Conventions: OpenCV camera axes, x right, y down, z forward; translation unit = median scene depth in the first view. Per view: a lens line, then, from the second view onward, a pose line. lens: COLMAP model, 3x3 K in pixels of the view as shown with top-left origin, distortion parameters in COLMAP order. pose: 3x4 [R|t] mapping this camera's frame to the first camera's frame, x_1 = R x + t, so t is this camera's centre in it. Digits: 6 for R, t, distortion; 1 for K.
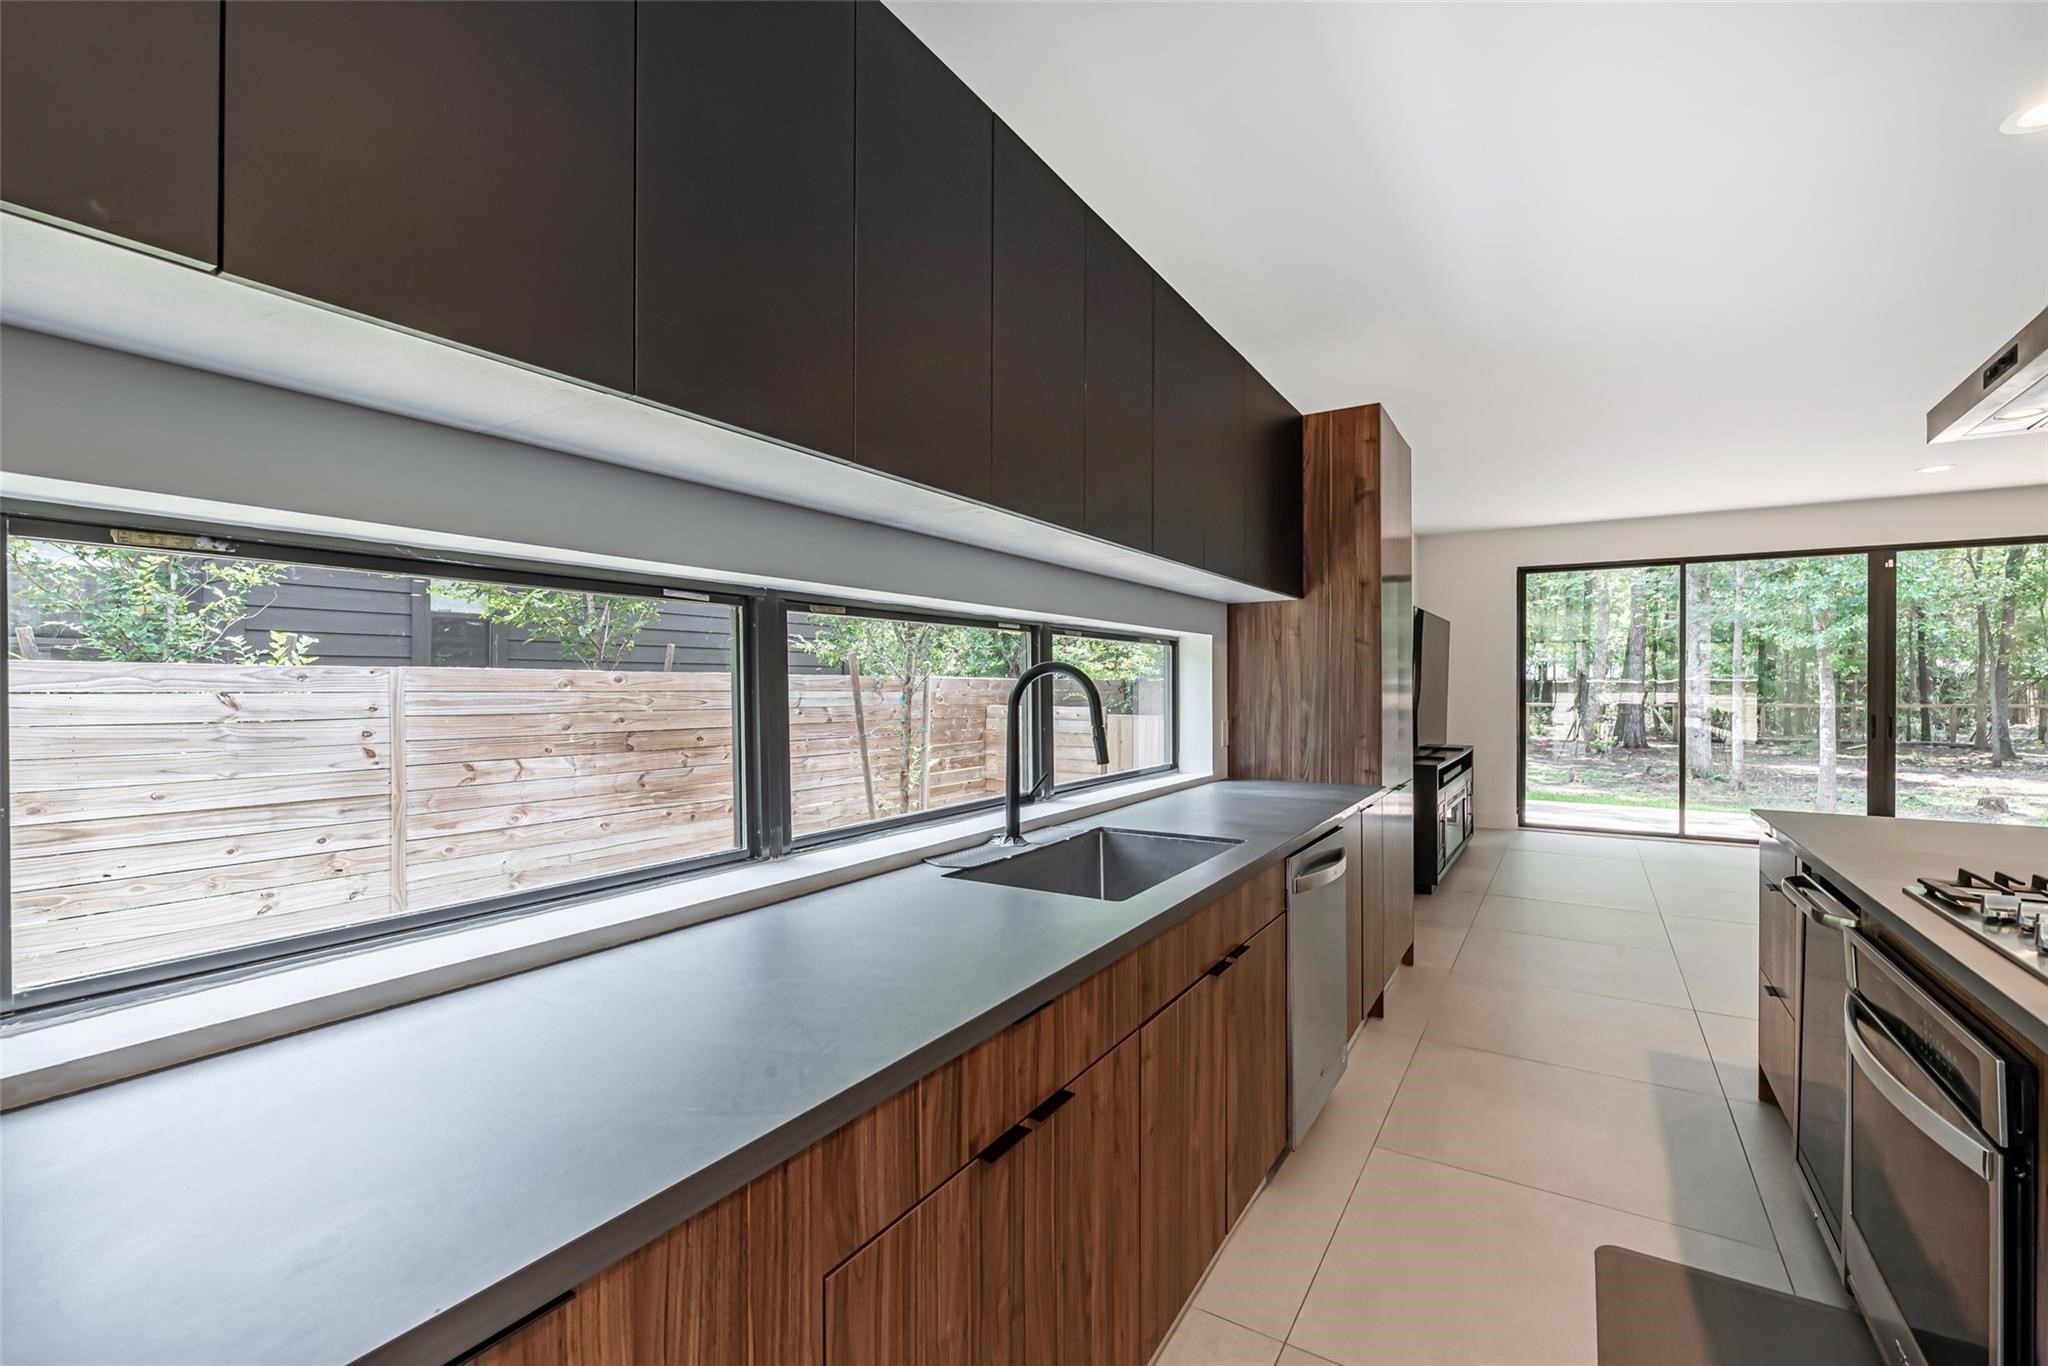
lens RADIAL K [[866.8, 0, 1024.5], [0, 866.8, 682.2], [0, 0, 1]] dist [-0.002652, 0.000217]
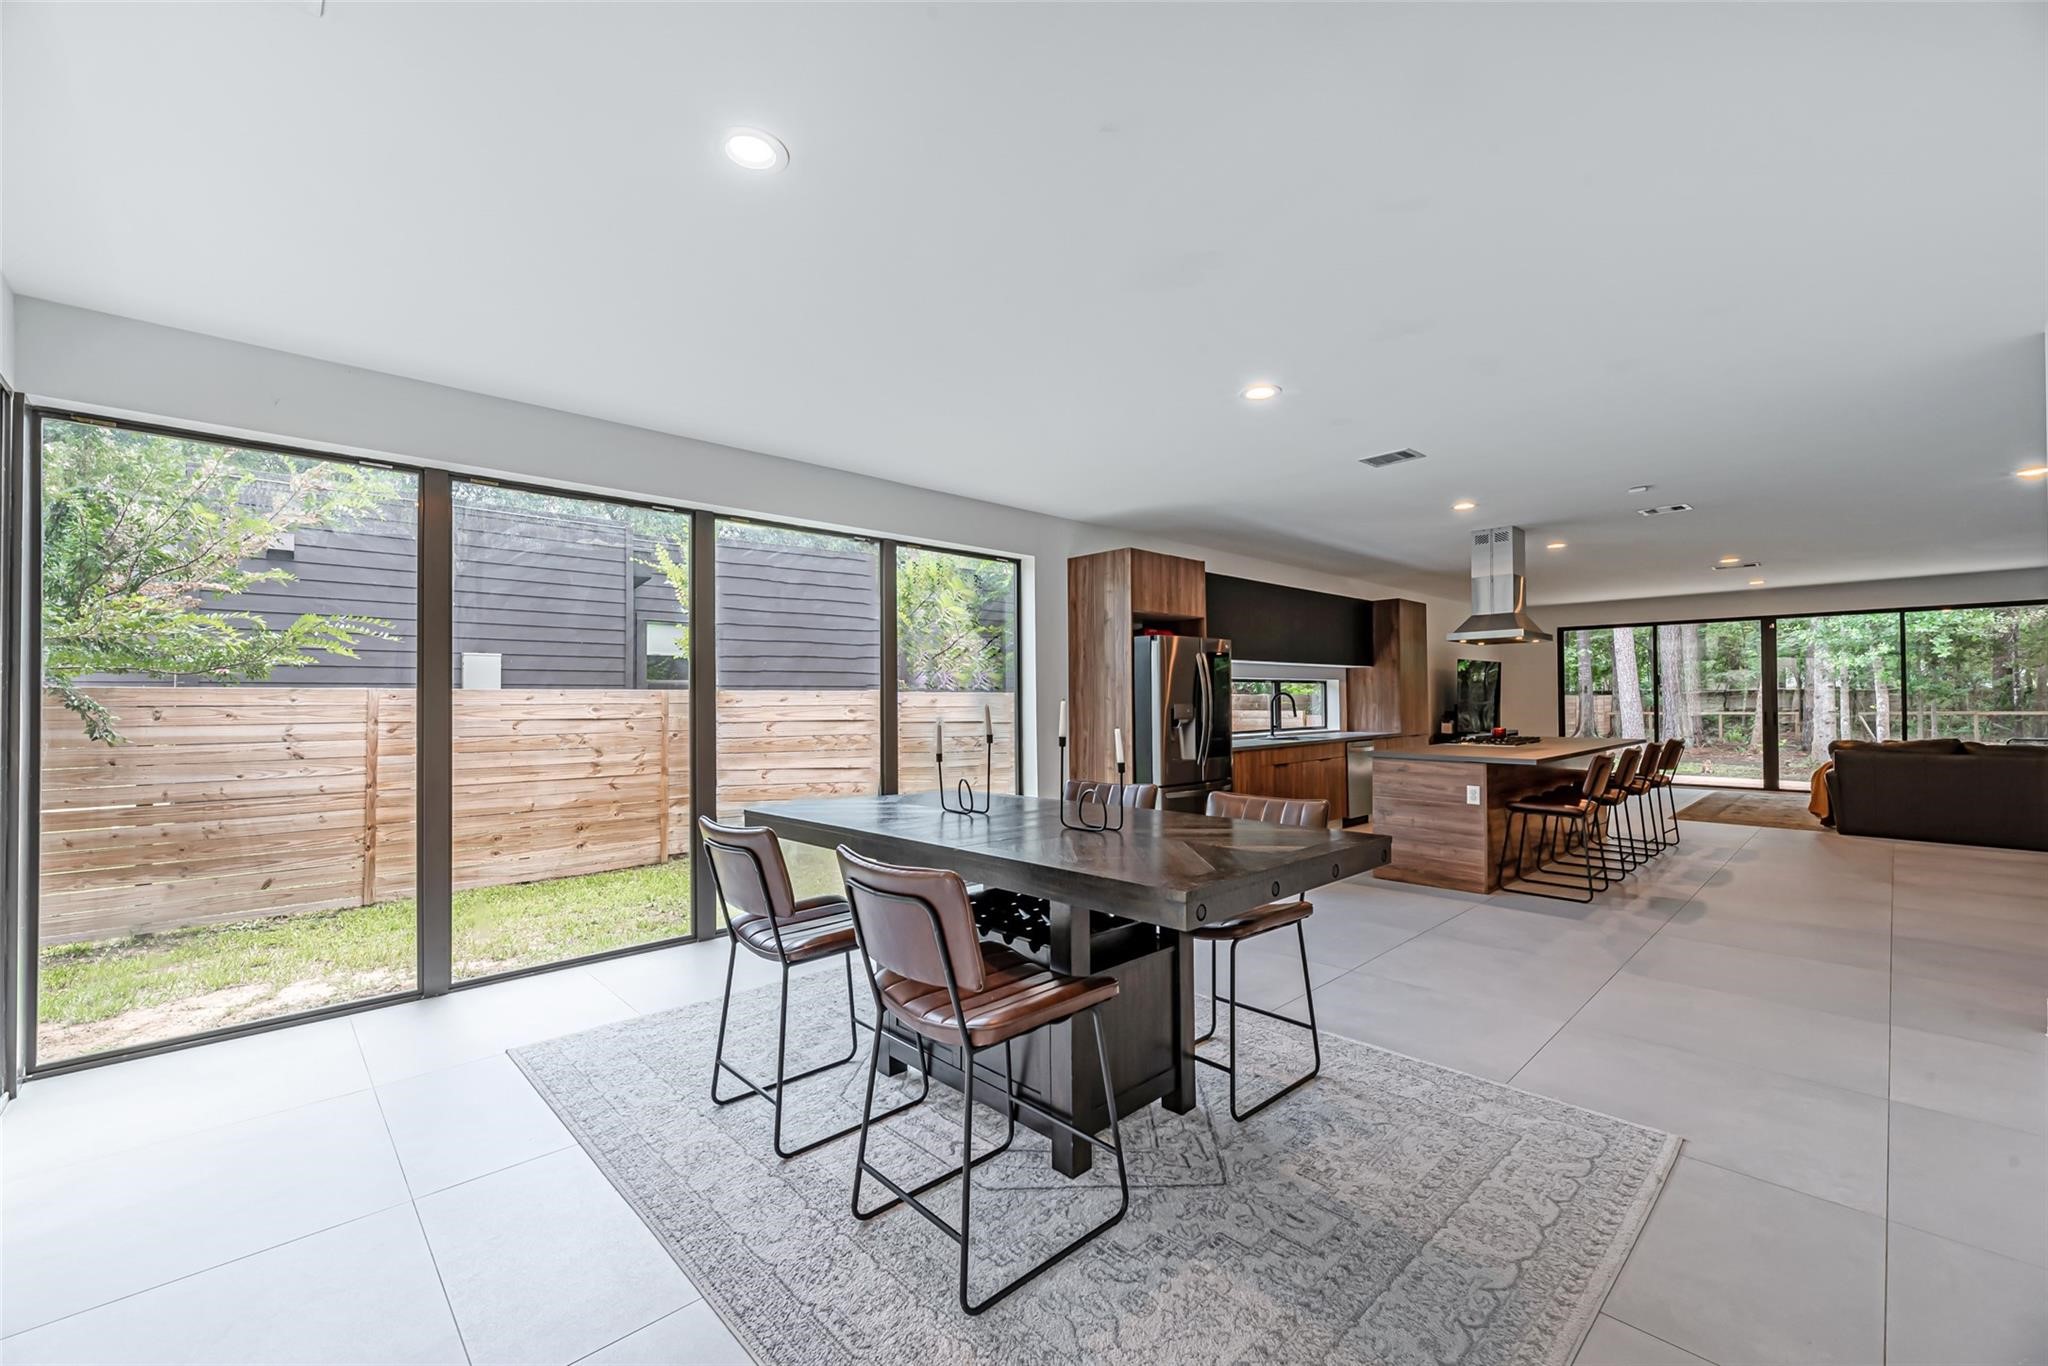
lens RADIAL K [[837.9, 0, 1008.1], [0, 837.9, 688.1], [0, 0, 1]] dist [-0.002000, 0.001027]
pose [[0.968864, -0.010561, -0.247370, -0.081067], [0.007677, 0.999891, -0.012622, -0.000979], [0.247476, 0.010330, 0.968839, -1.028697]]
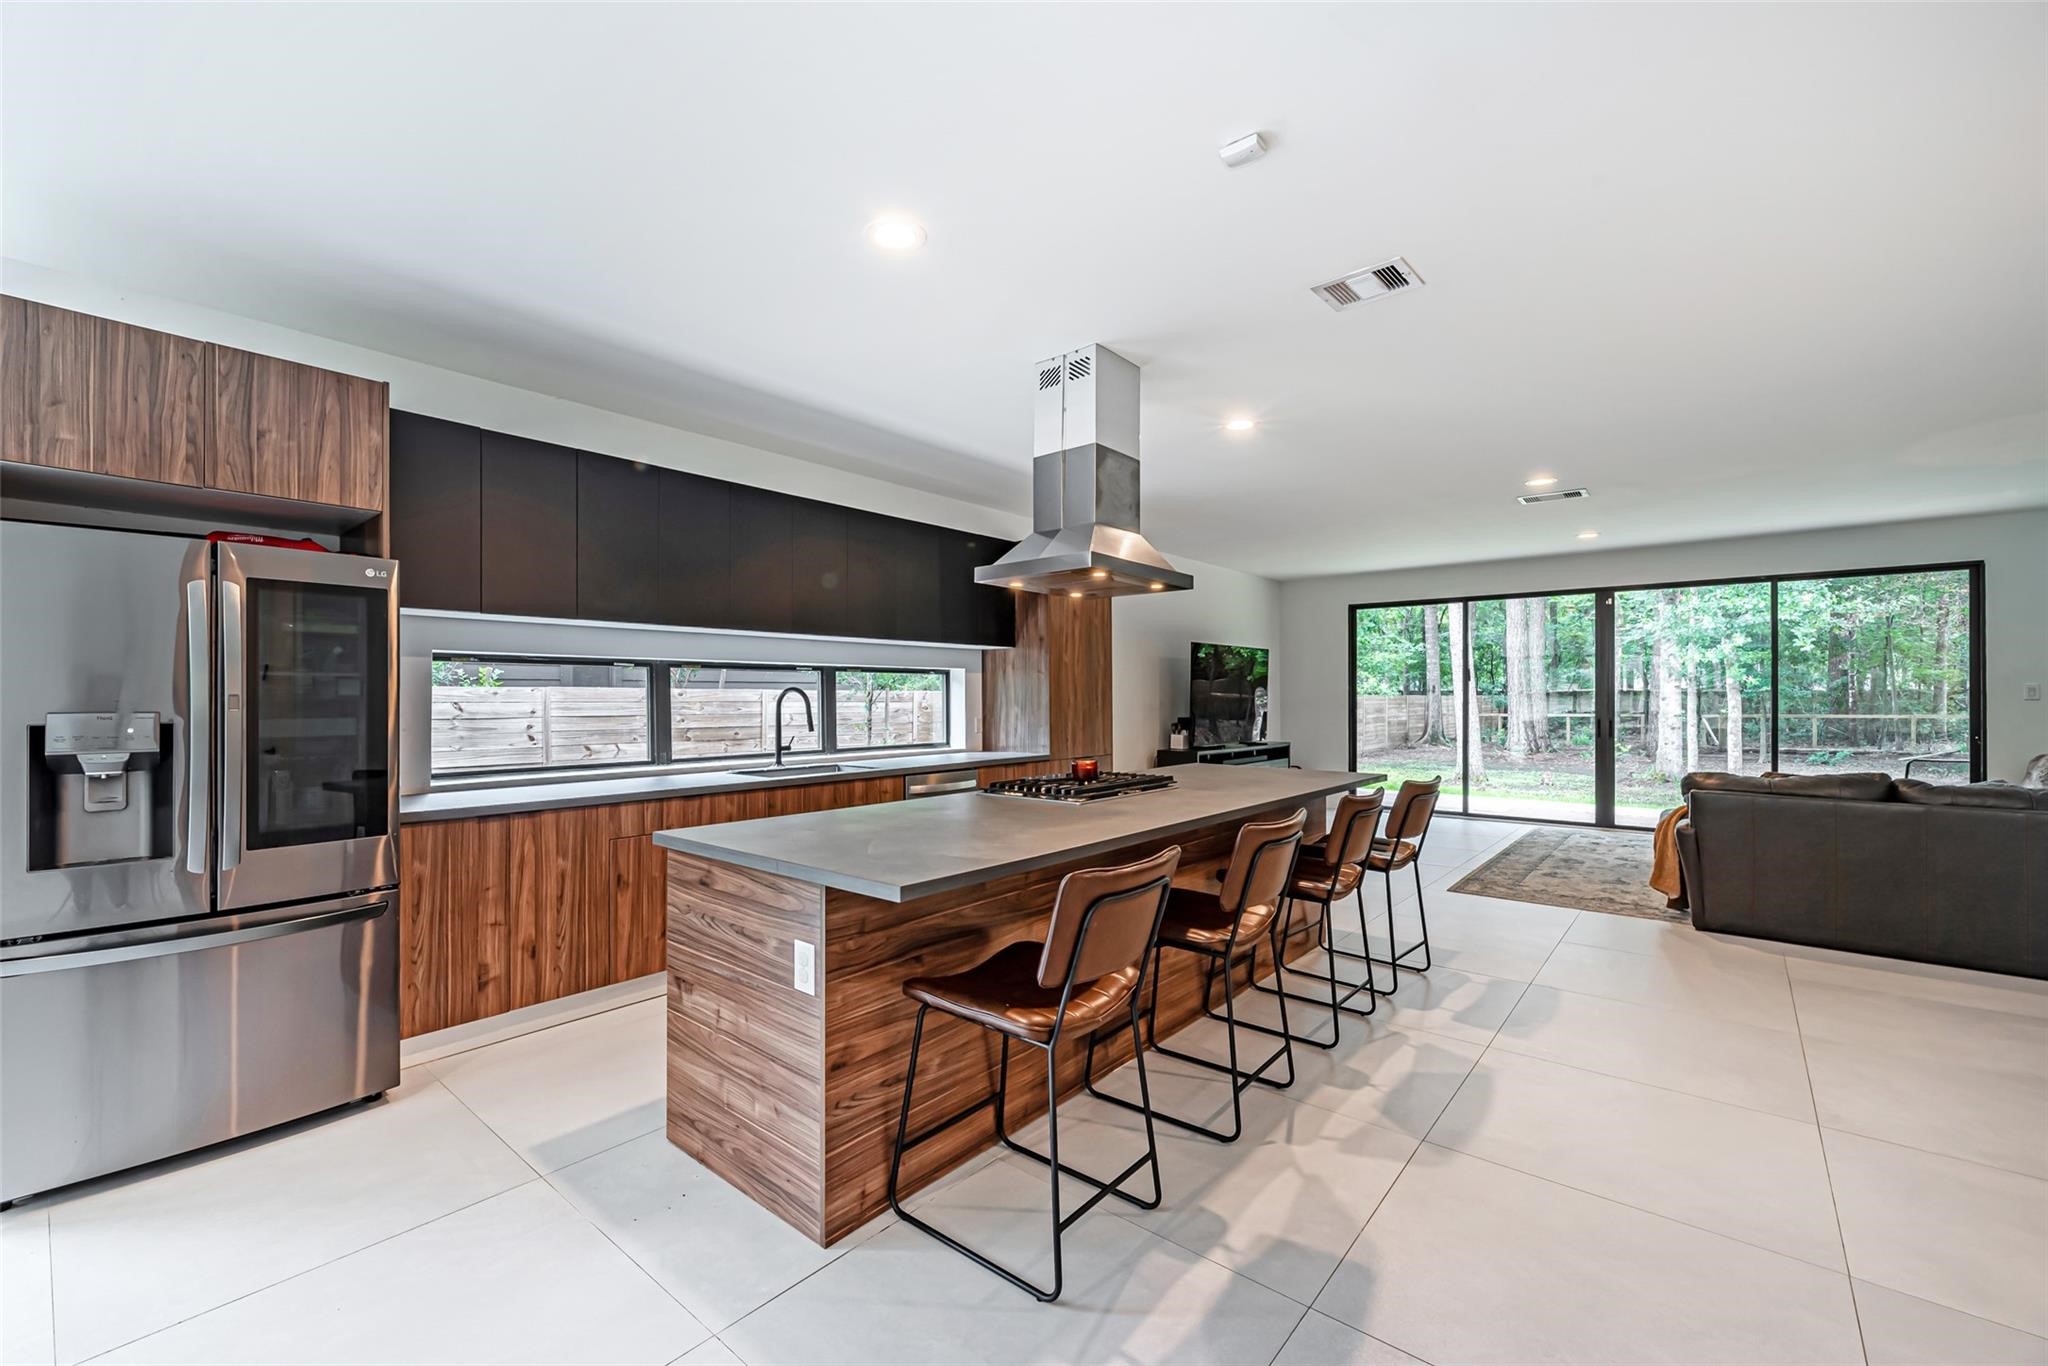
lens RADIAL K [[837.9, 0, 1002.4], [0, 837.9, 694.3], [0, 0, 1]] dist [-0.002000, 0.001027]
pose [[0.988942, -0.002499, -0.148285, 0.296915], [0.002377, 0.999997, -0.001001, -0.000202], [0.148287, 0.000637, 0.988944, -0.360864]]
